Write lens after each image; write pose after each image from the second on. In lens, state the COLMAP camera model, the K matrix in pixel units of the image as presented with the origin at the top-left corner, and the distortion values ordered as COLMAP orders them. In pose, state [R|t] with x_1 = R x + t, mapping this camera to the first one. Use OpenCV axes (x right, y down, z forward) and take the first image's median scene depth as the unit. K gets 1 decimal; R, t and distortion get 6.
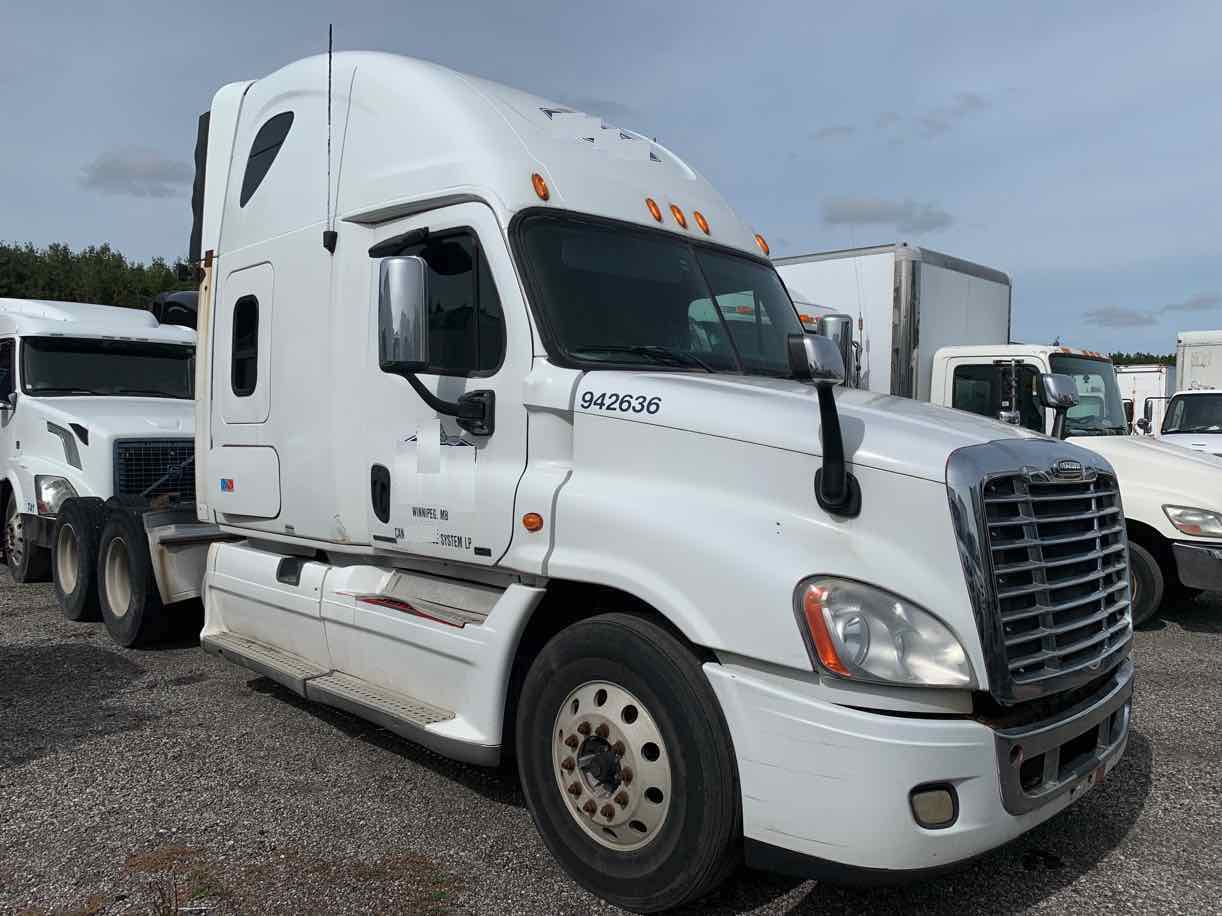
lens RADIAL K [[938.7, 0, 619.3], [0, 938.7, 461.8], [0, 0, 1]] dist [0.002795, -0.006370]
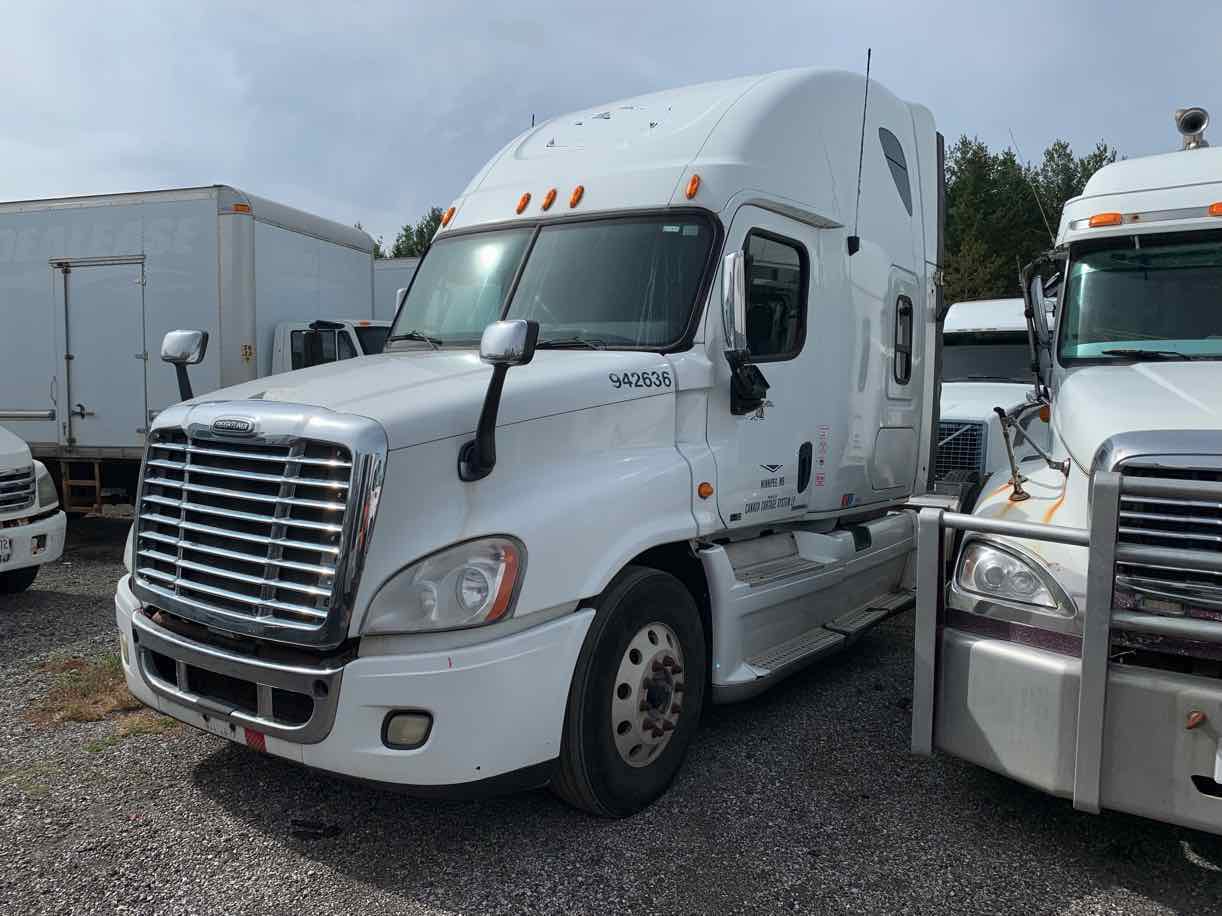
lens RADIAL K [[938.7, 0, 619.3], [0, 938.7, 461.8], [0, 0, 1]] dist [0.002795, -0.006370]
pose [[0.174655, 0.055162, -0.983083, 1.300817], [-0.044234, 0.997861, 0.048132, -0.021347], [0.983636, 0.035079, 0.176722, 1.009582]]
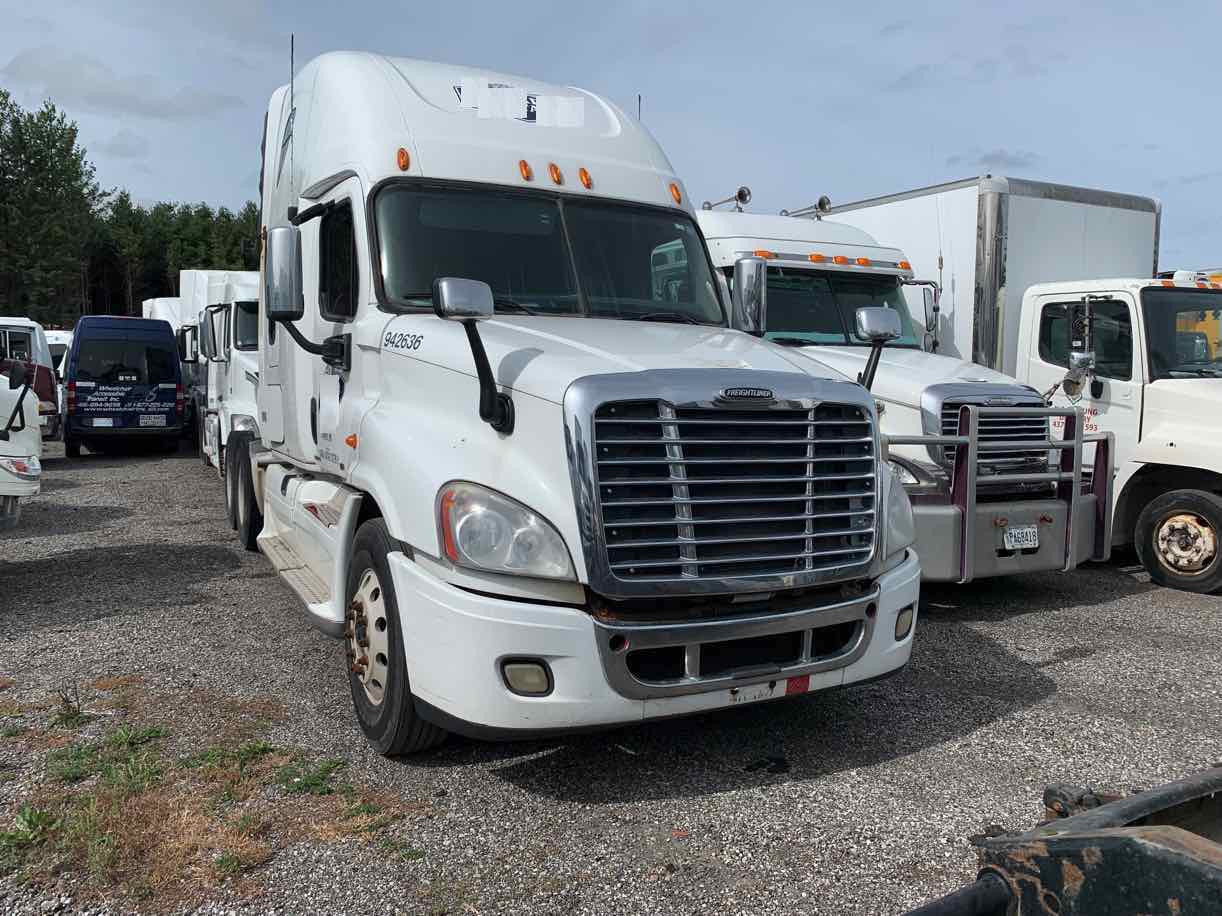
lens RADIAL K [[941.5, 0, 611.8], [0, 941.5, 453.2], [0, 0, 1]] dist [-0.001225, 0.002291]
pose [[0.950167, 0.020531, -0.311064, 0.539653], [-0.008573, 0.999173, 0.039759, 0.025929], [0.311623, -0.035111, 0.949557, -0.052975]]
